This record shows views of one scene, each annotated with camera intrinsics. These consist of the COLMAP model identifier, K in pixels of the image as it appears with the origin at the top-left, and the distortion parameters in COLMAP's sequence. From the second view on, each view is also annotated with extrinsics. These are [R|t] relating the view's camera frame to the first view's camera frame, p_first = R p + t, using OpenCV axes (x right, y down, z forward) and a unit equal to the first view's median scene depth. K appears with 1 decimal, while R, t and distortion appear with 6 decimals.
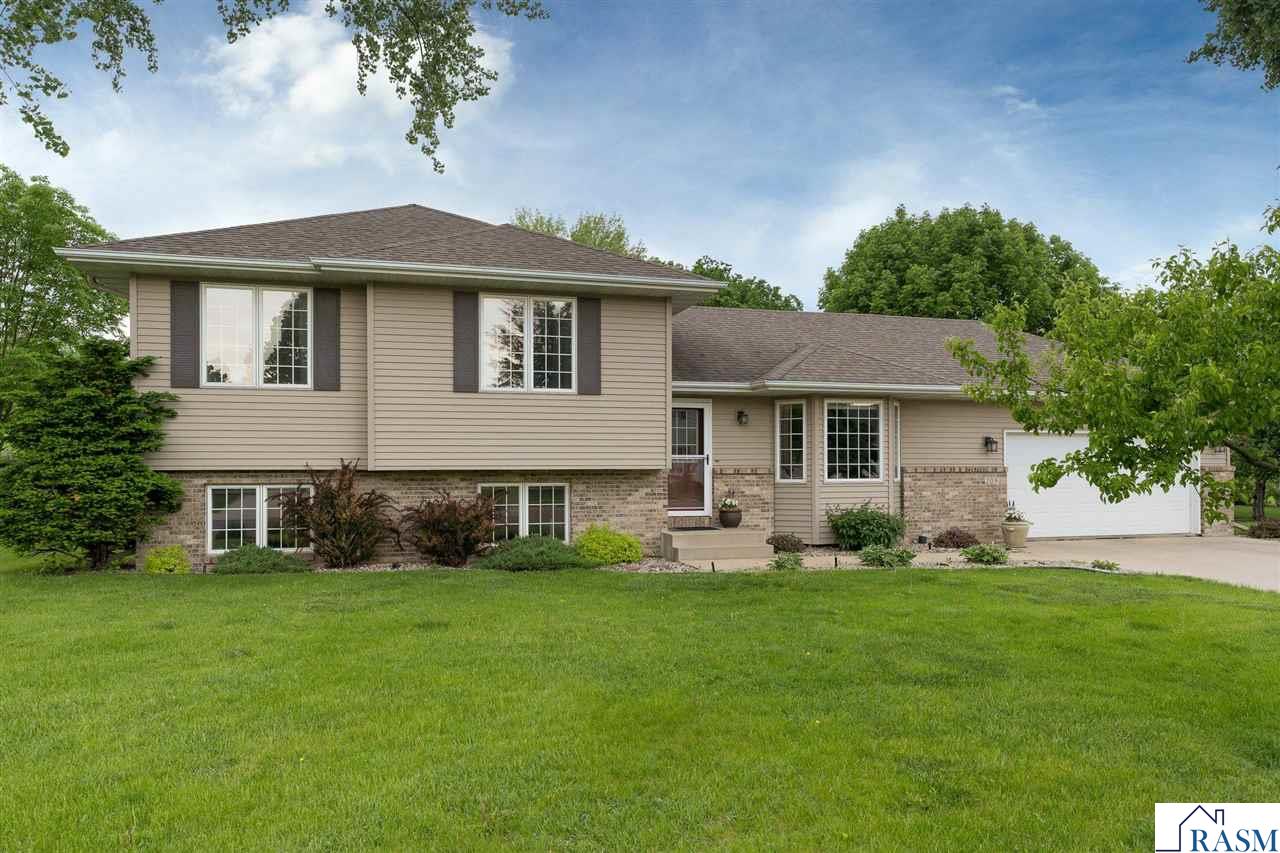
lens RADIAL K [[876.1, 0, 639.9], [0, 876.1, 429.1], [0, 0, 1]] dist [-0.010505, 0.001976]
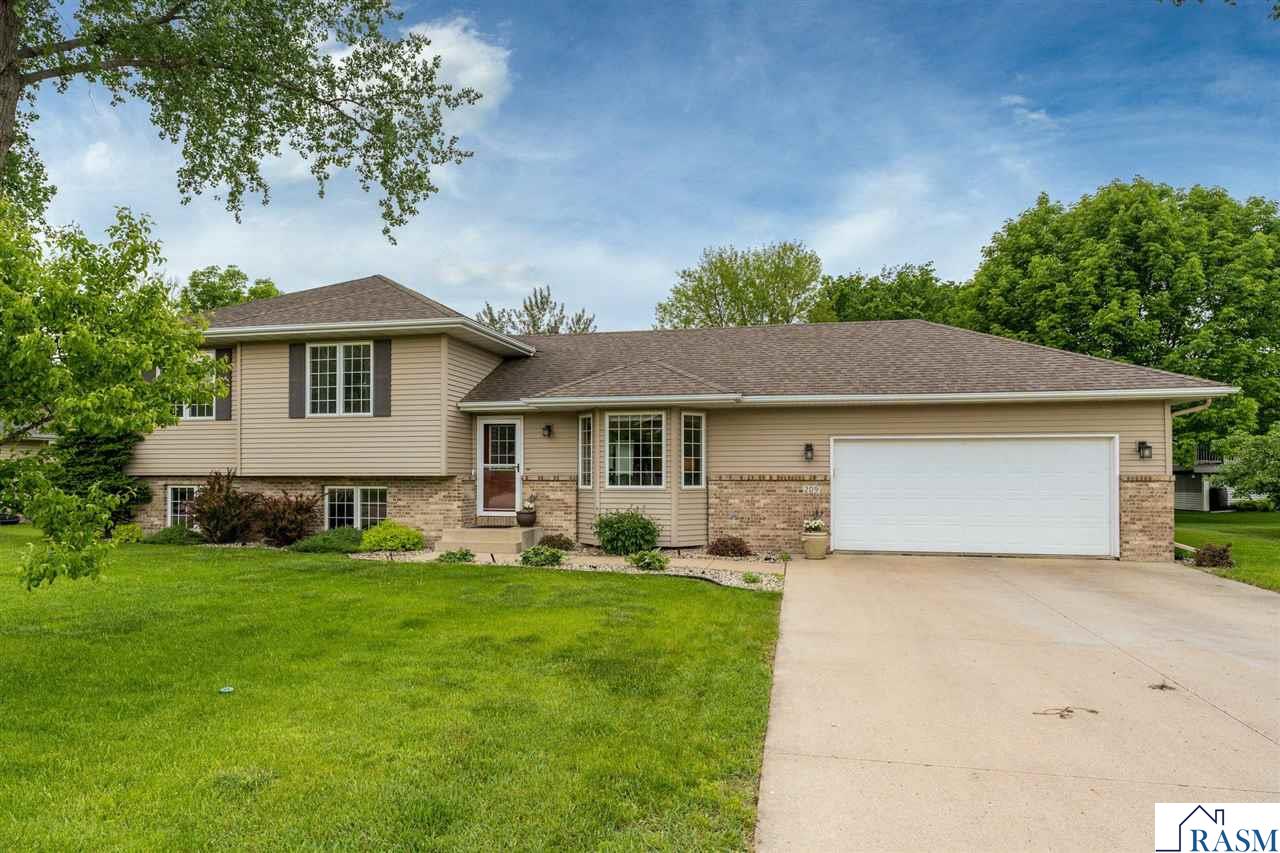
lens RADIAL K [[783.2, 0, 640.0], [0, 783.2, 430.6], [0, 0, 1]] dist [-0.016279, -0.000560]
pose [[0.881440, -0.023445, -0.471715, 0.708387], [0.018284, 0.999712, -0.015523, 0.004443], [0.471943, 0.005057, 0.881615, 0.163789]]
